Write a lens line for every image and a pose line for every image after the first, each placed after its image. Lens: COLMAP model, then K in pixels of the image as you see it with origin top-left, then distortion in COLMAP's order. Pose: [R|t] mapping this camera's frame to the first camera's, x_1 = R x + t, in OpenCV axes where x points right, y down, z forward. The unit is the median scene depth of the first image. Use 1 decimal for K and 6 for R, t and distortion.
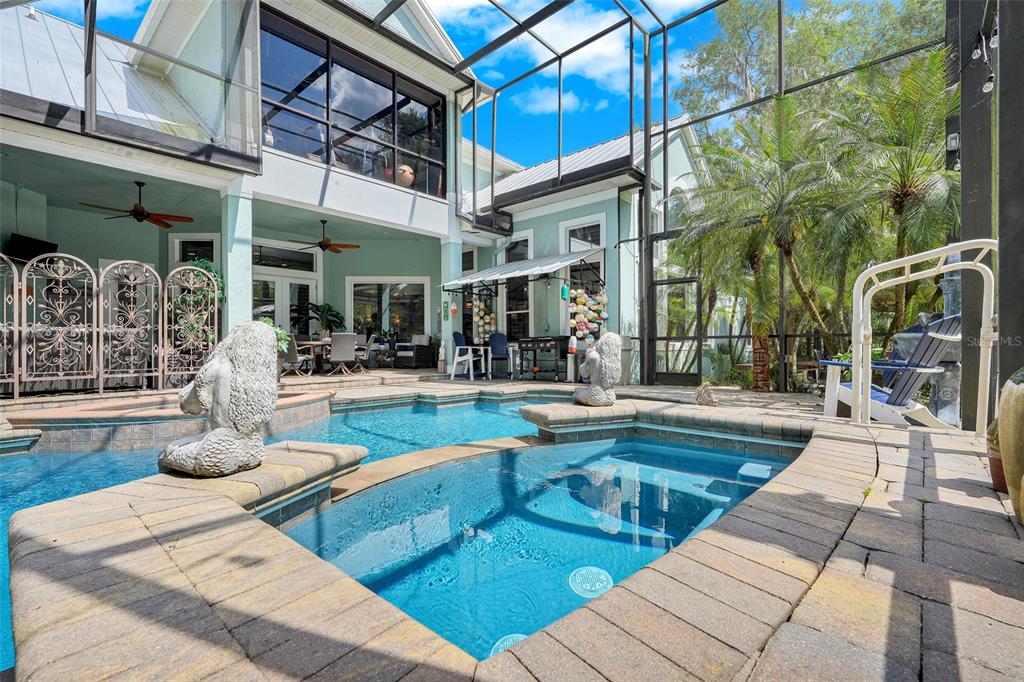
lens RADIAL K [[457.9, 0, 509.6], [0, 457.9, 346.5], [0, 0, 1]] dist [-0.010056, 0.002783]
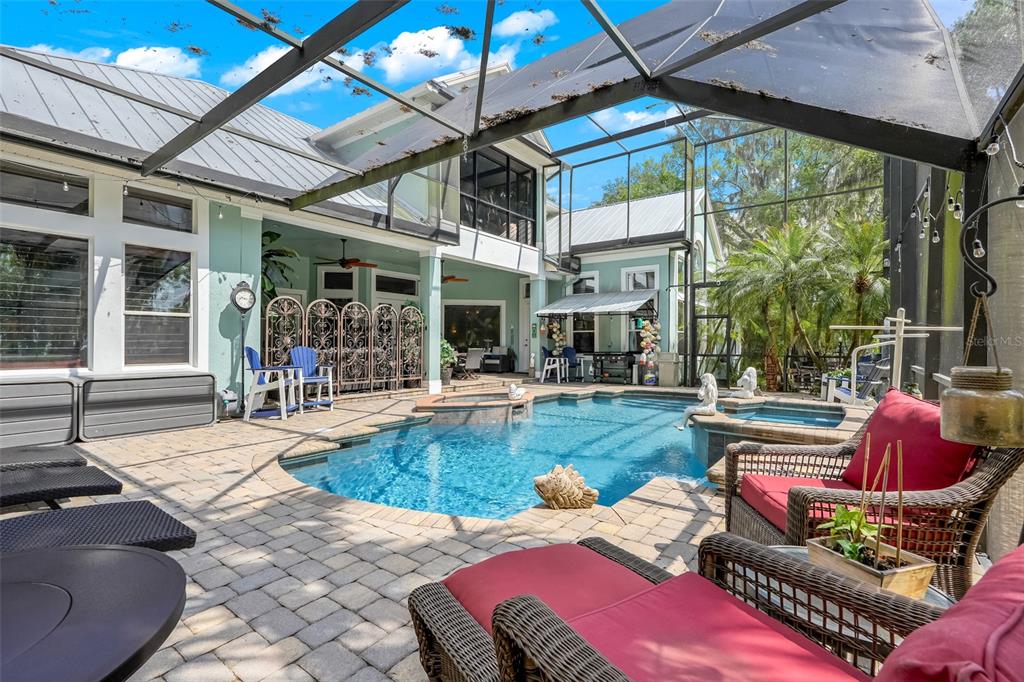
lens RADIAL K [[457.9, 0, 514.9], [0, 457.9, 343.8], [0, 0, 1]] dist [-0.010056, 0.002783]
pose [[0.995345, 0.011602, 0.095673, -0.340983], [-0.011320, 0.999930, -0.003498, -0.036043], [-0.095707, 0.002399, 0.995407, -0.339356]]
